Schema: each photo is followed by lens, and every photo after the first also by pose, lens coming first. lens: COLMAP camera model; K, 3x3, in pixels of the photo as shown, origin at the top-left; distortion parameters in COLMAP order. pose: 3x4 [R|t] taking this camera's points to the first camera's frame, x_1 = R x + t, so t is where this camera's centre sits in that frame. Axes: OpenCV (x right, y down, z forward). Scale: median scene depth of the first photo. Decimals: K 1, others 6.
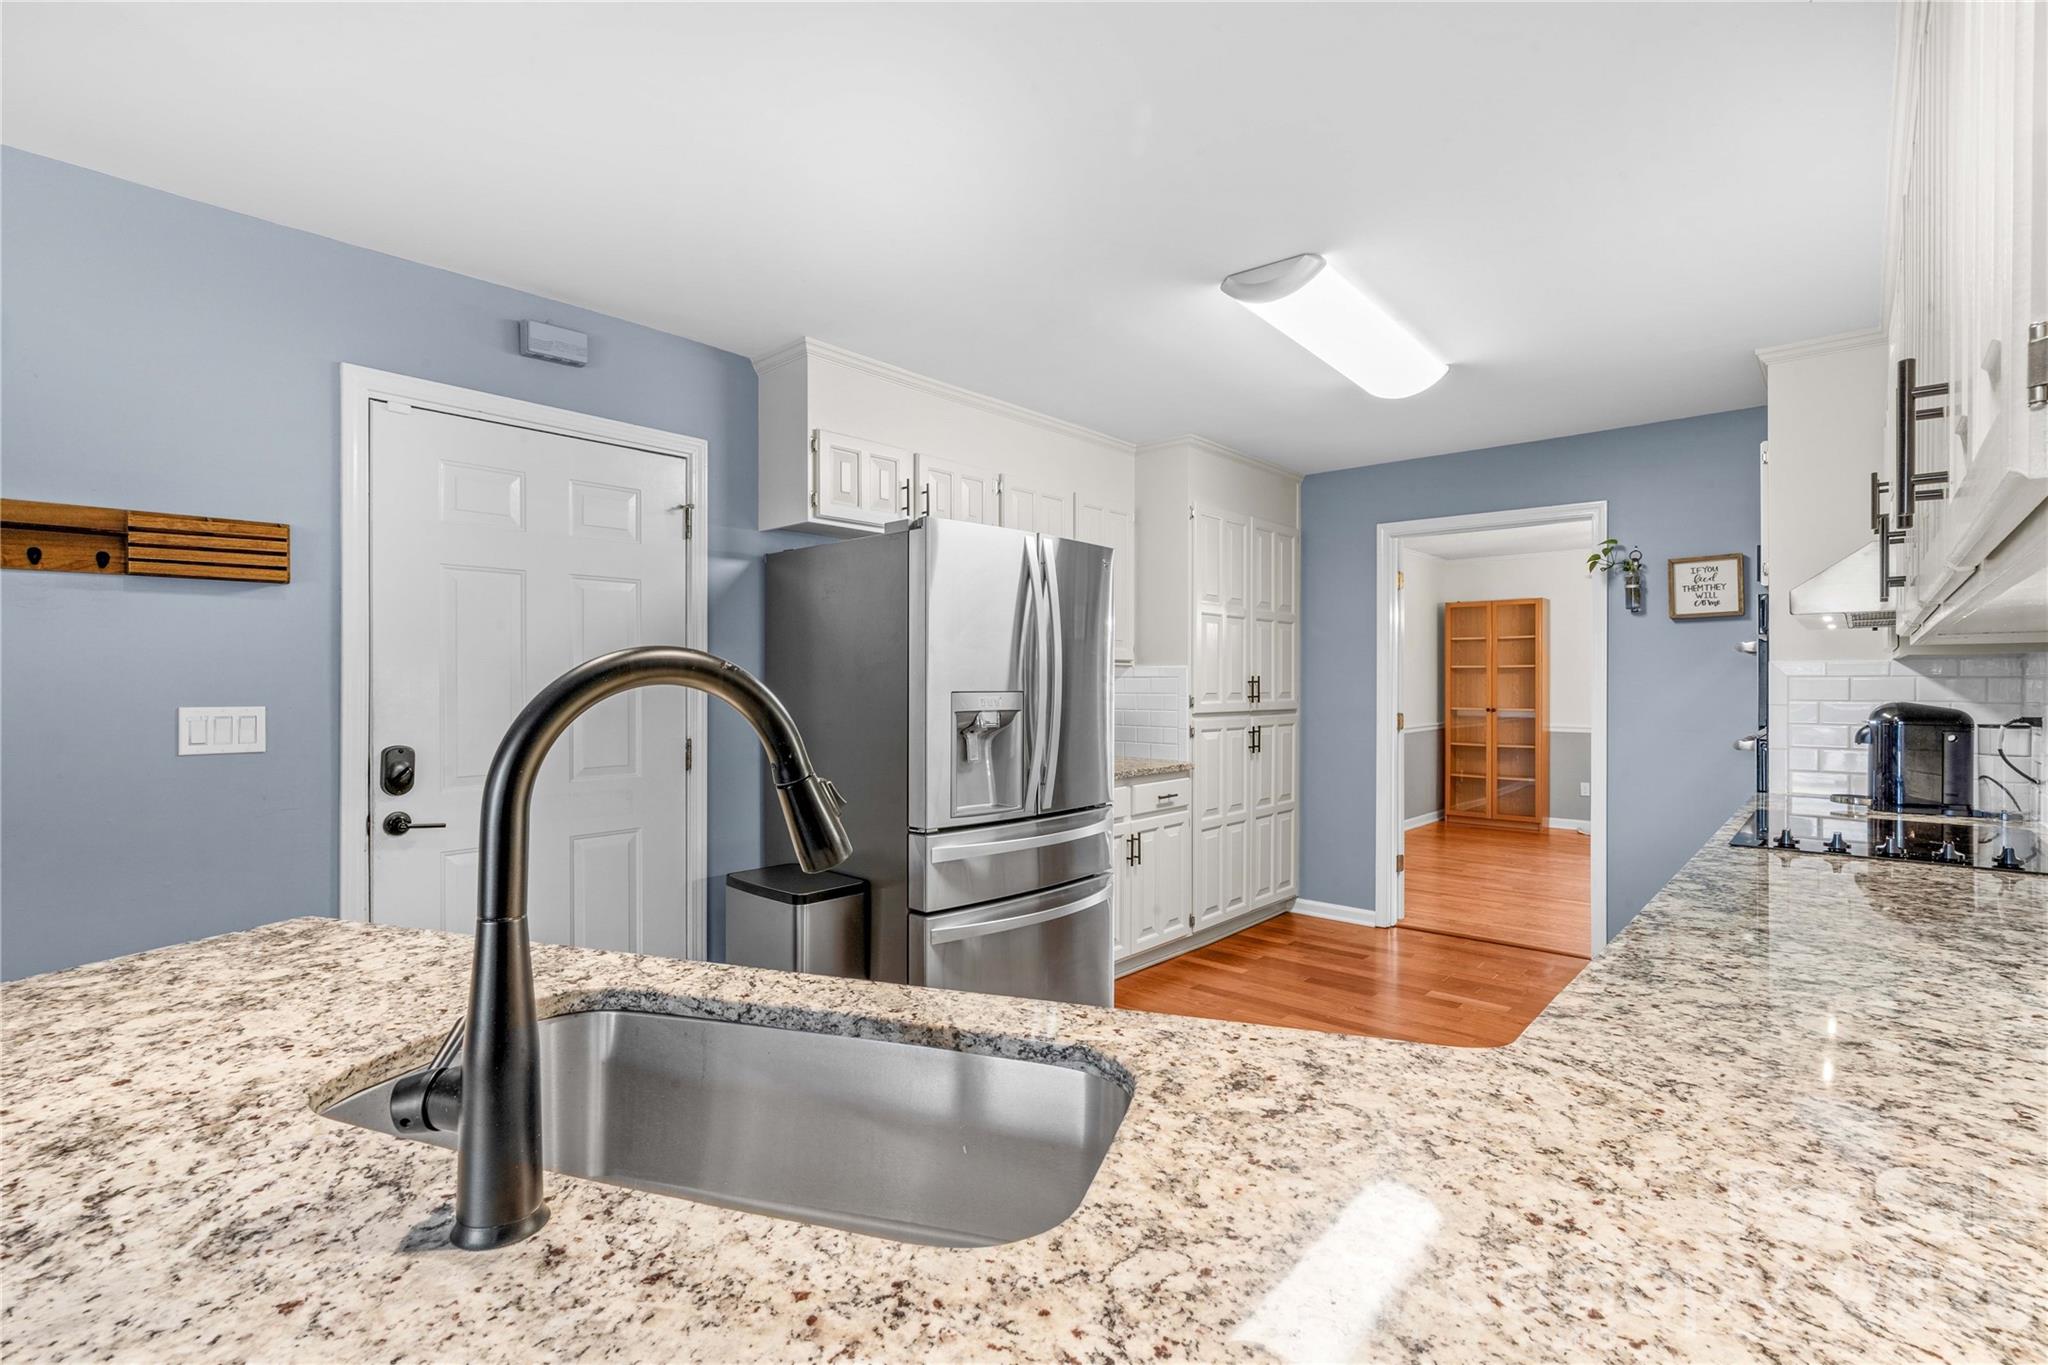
lens RADIAL K [[932.8, 0, 1019.2], [0, 932.8, 688.4], [0, 0, 1]] dist [0.000232, 0.000405]
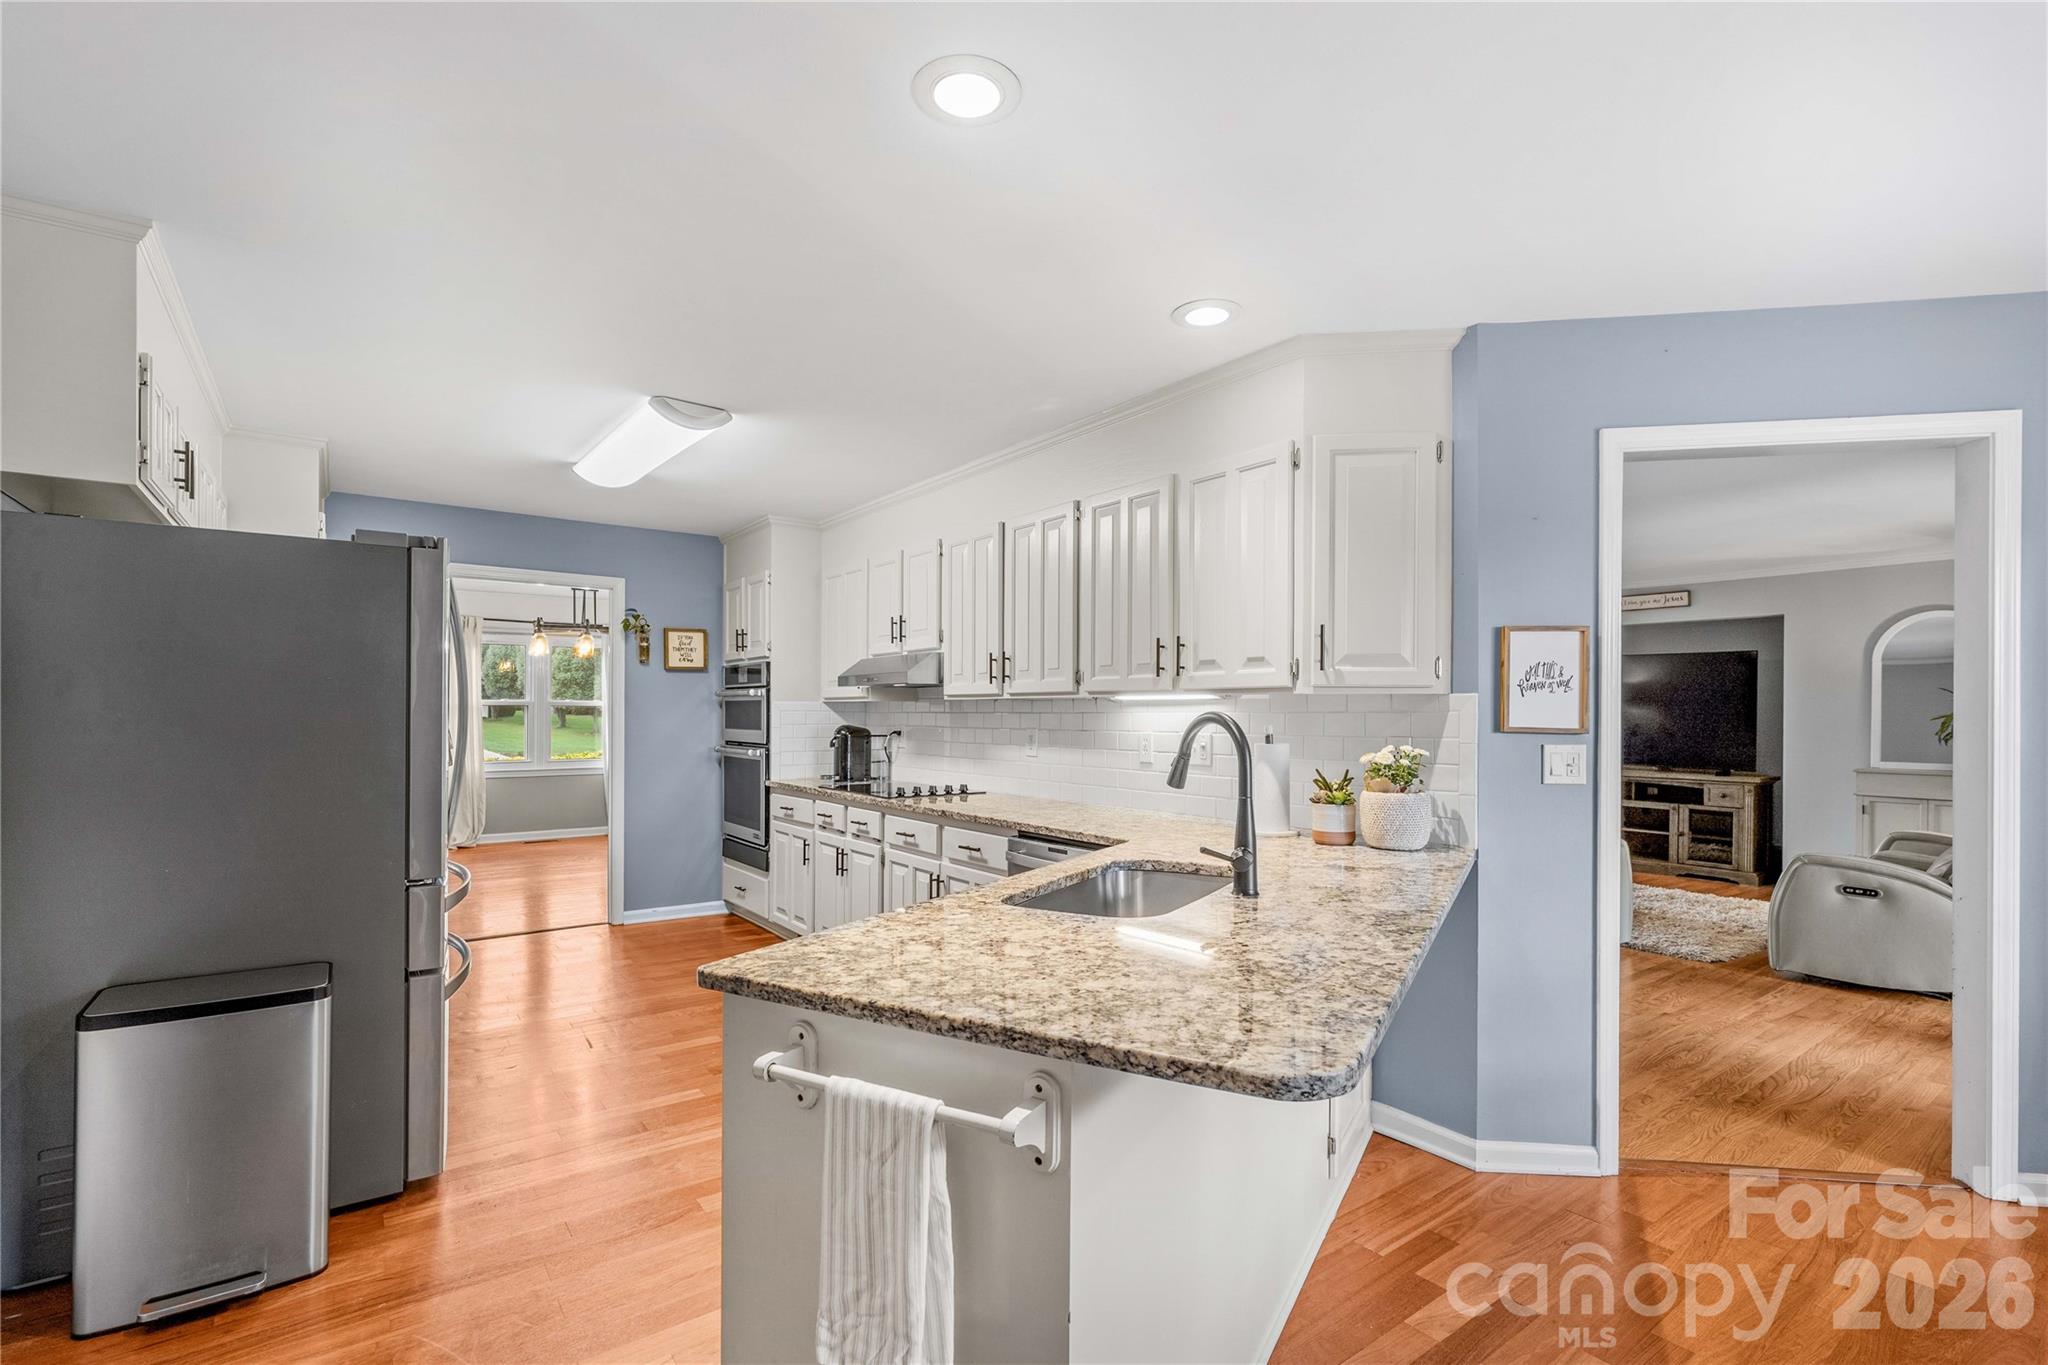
lens RADIAL K [[938.1, 0, 1025.8], [0, 938.1, 708.2], [0, 0, 1]] dist [-0.002864, -0.000330]
pose [[0.195672, 0.004065, 0.980661, -0.764969], [0.001818, 0.999988, -0.004507, -0.009099], [-0.980668, 0.002665, 0.195663, 0.220630]]
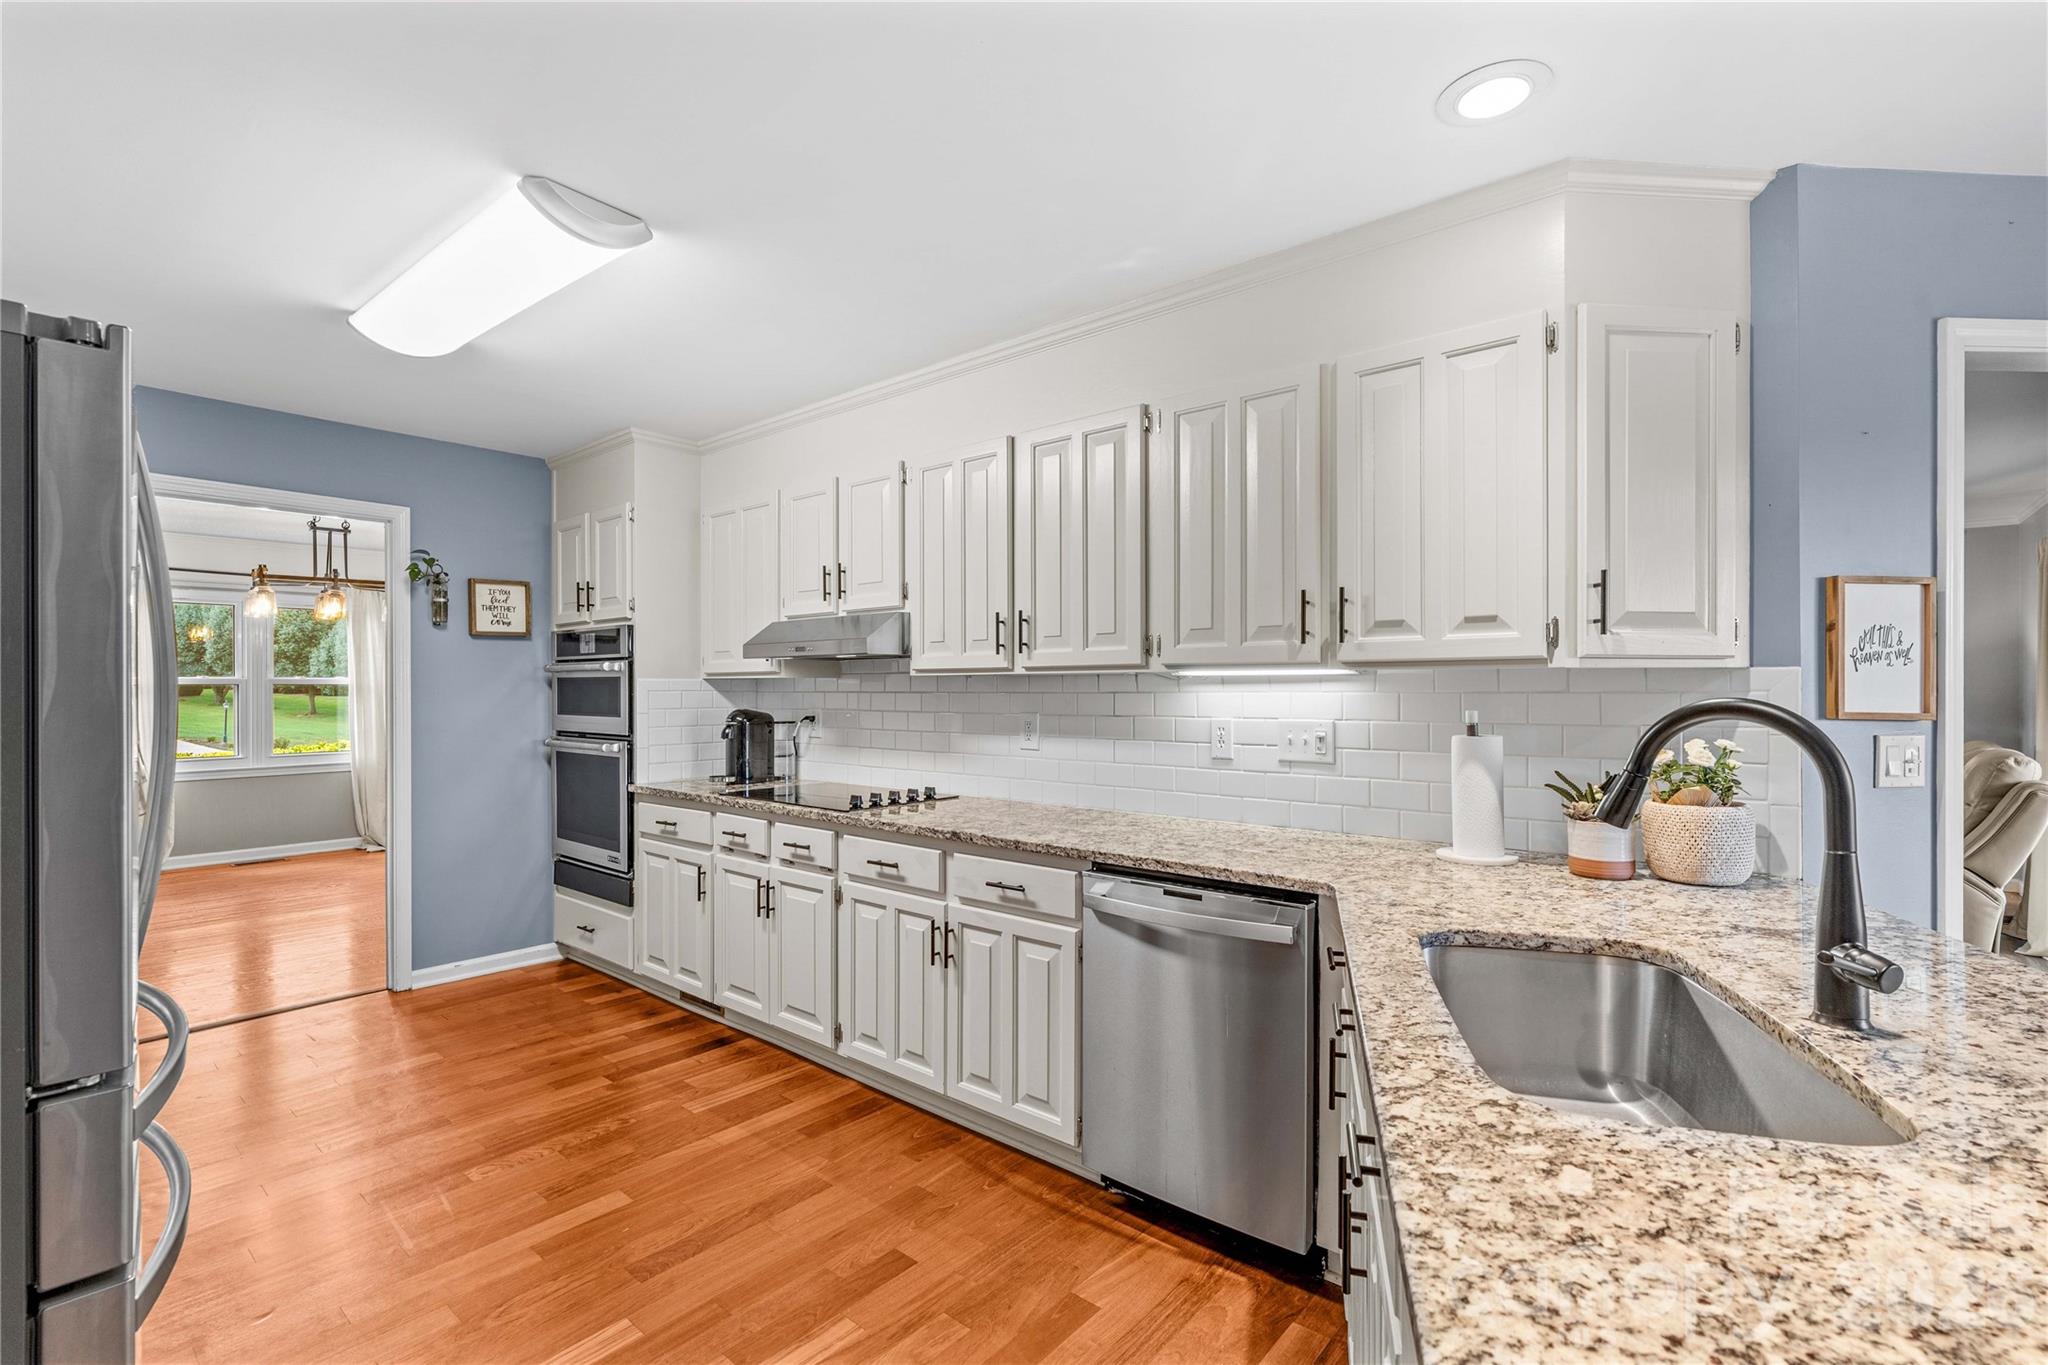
lens RADIAL K [[923.7, 0, 1020.8], [0, 923.7, 686.4], [0, 0, 1]] dist [-0.001934, 0.000628]
pose [[-0.031274, -0.000232, 0.999511, -0.453127], [0.006637, 0.999978, 0.000440, -0.016161], [-0.999489, 0.006648, -0.031272, 0.522641]]
